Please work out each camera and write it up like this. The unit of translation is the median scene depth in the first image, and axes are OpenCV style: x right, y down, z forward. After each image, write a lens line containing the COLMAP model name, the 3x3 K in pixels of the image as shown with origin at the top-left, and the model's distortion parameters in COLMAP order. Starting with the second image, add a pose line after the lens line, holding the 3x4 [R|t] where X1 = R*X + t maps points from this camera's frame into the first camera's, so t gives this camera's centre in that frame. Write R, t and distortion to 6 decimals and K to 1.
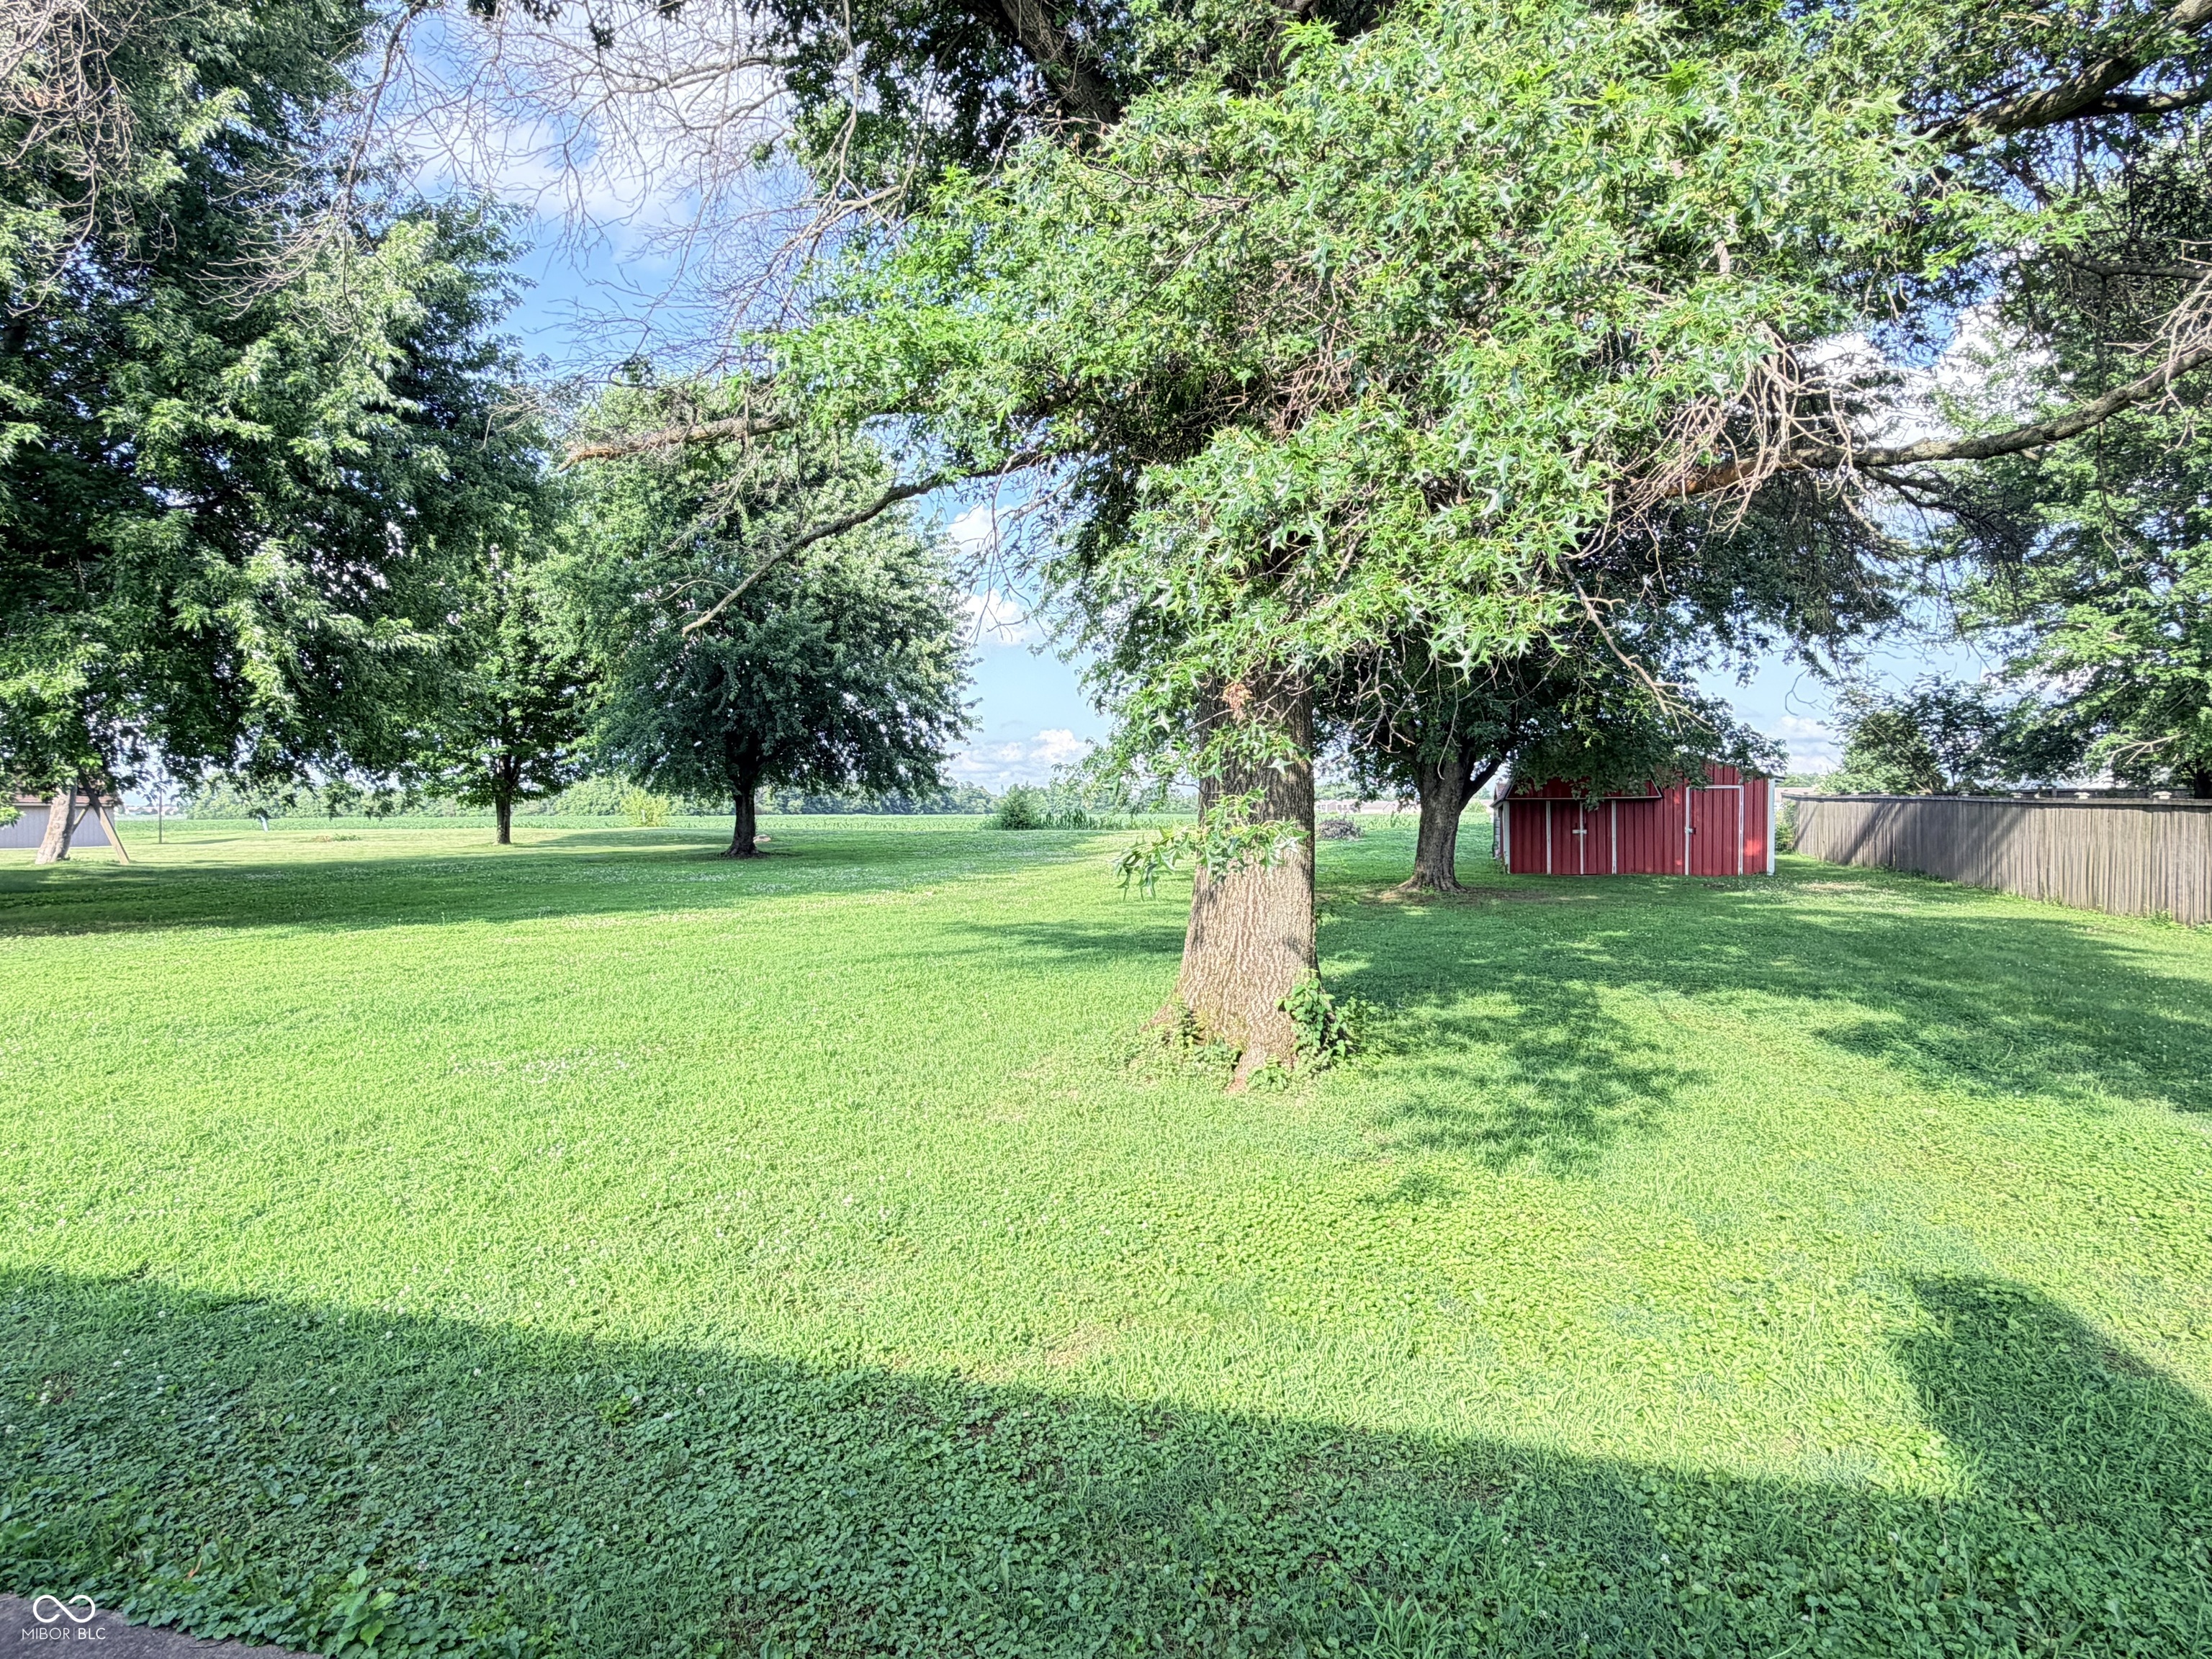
lens RADIAL K [[1218.7, 0, 1106.0], [0, 1218.7, 829.5], [0, 0, 1]] dist [0.013158, -0.001974]
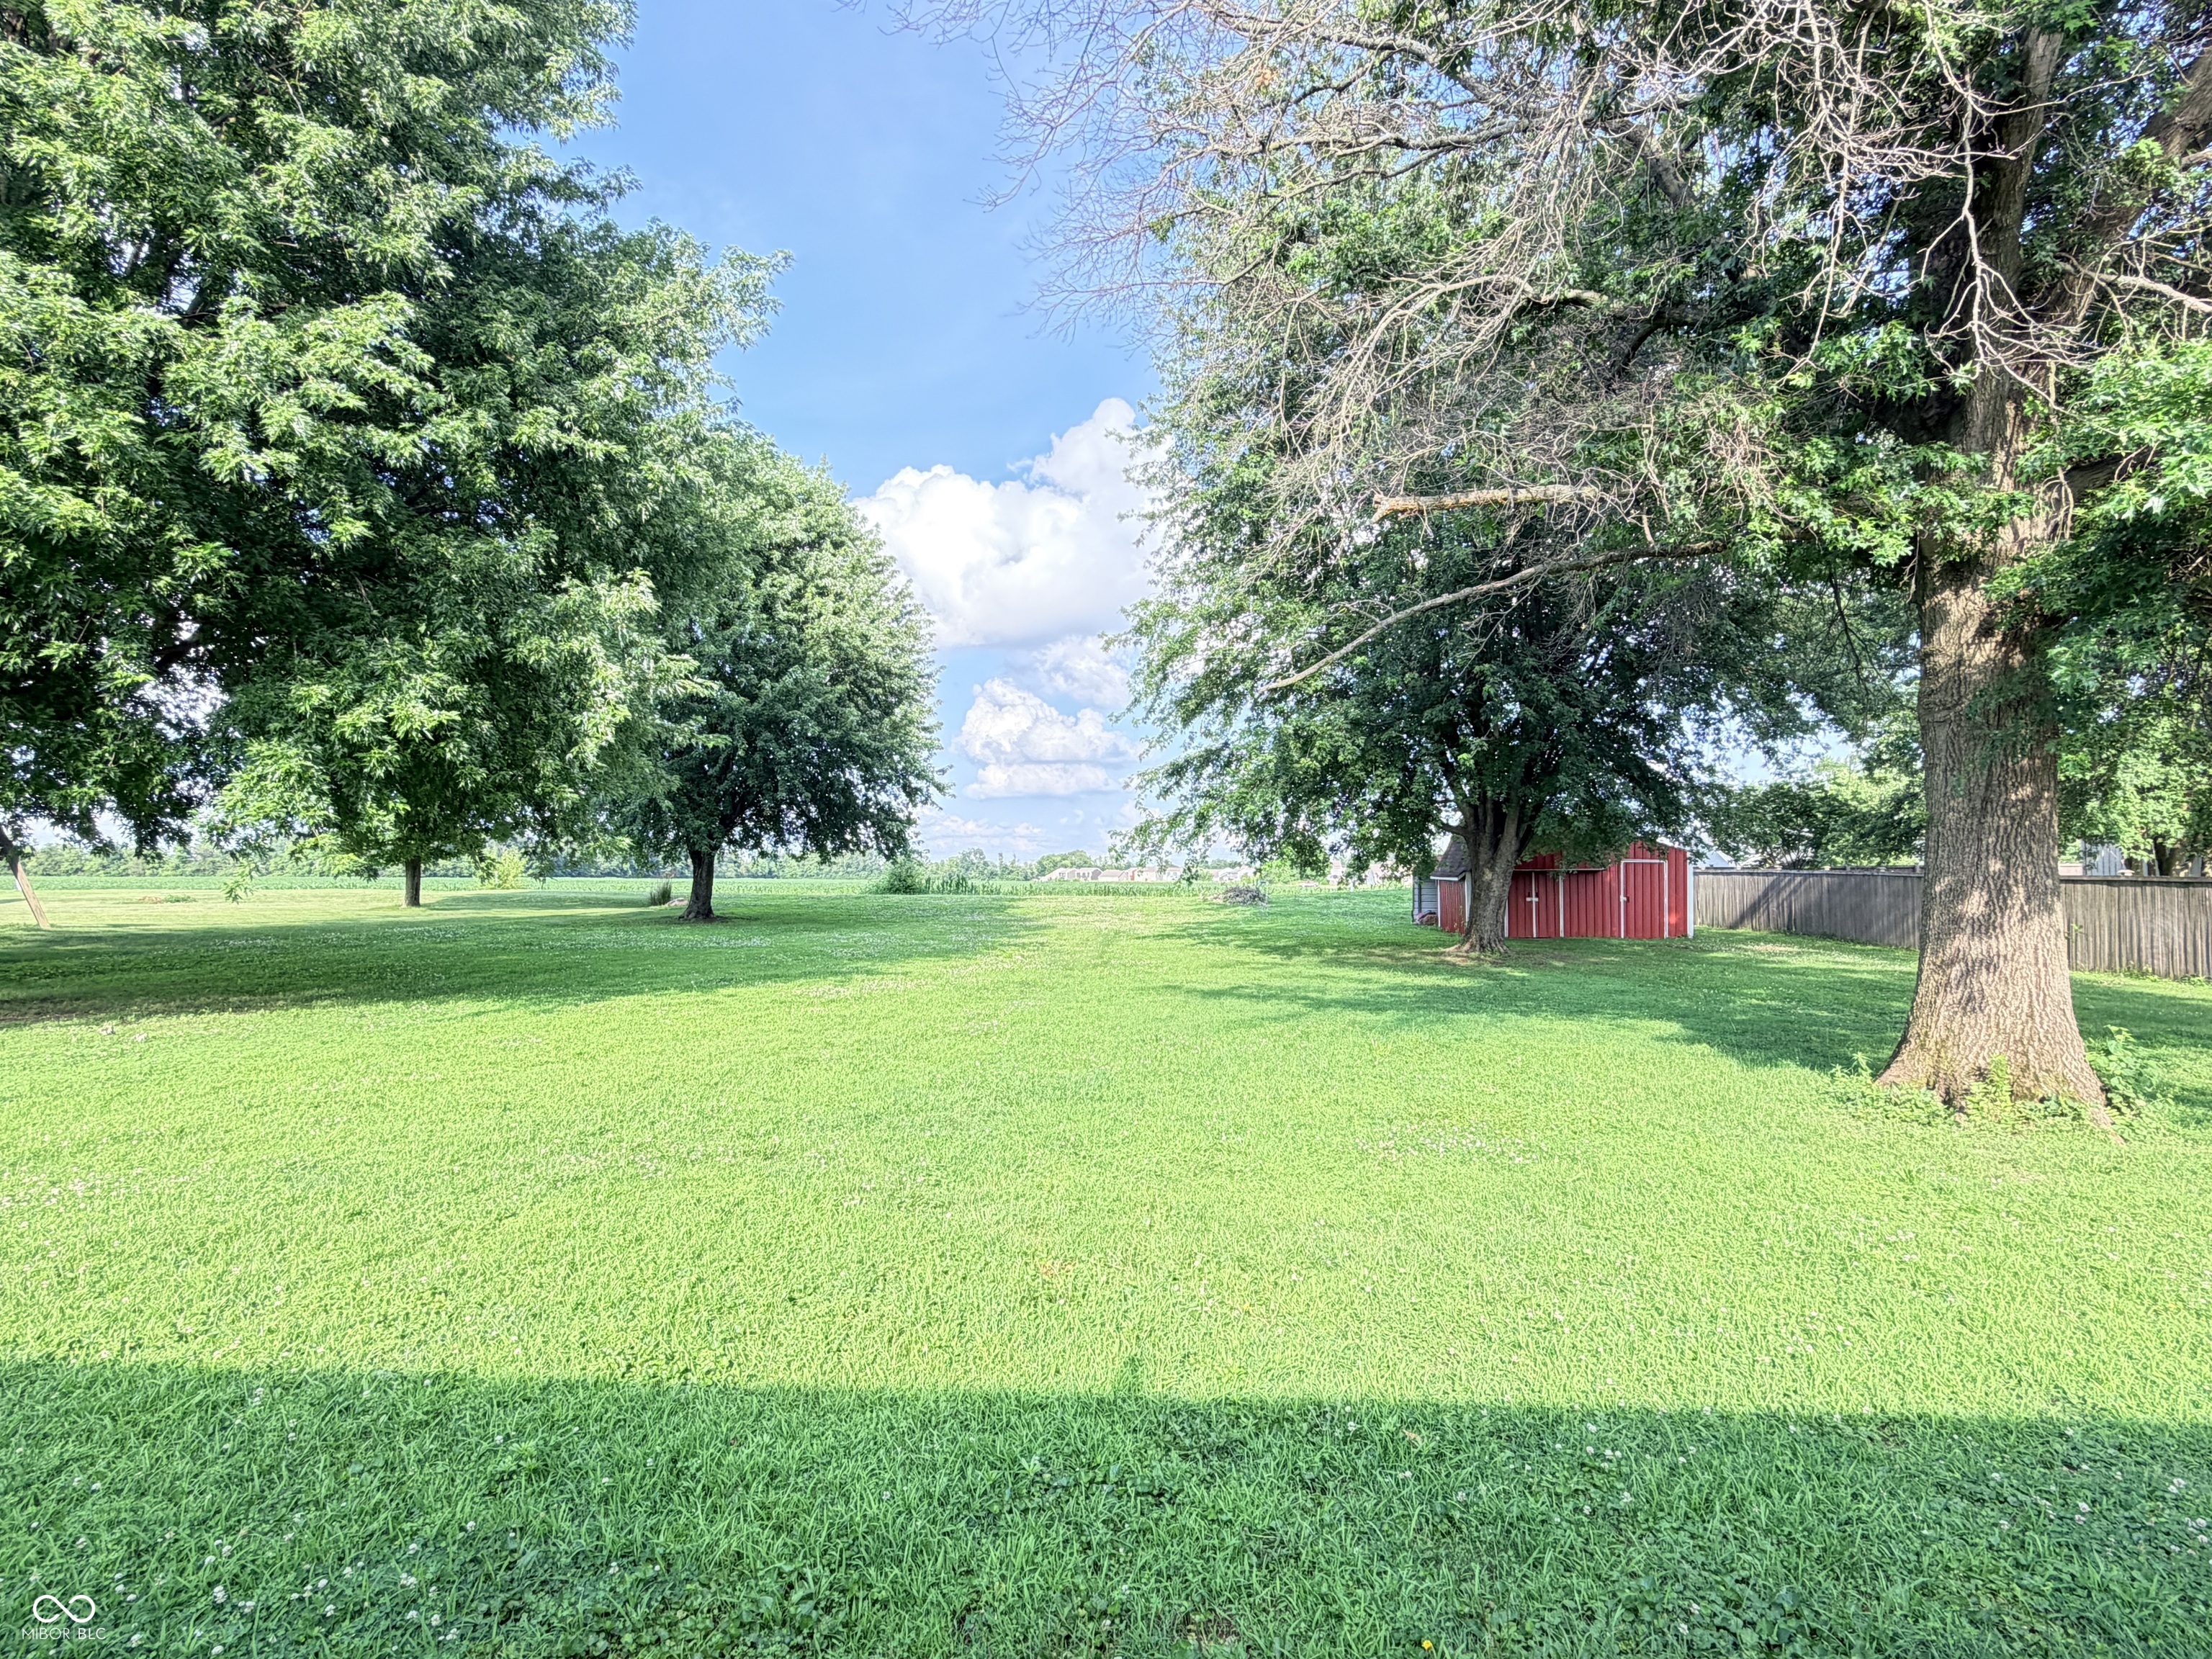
lens RADIAL K [[1143.2, 0, 1106.0], [0, 1143.2, 829.5], [0, 0, 1]] dist [0.000113, 0.000117]
pose [[0.974671, 0.019095, 0.222827, -0.191657], [-0.006307, 0.998299, -0.057958, 0.000694], [-0.223555, 0.055085, 0.973133, 0.041695]]
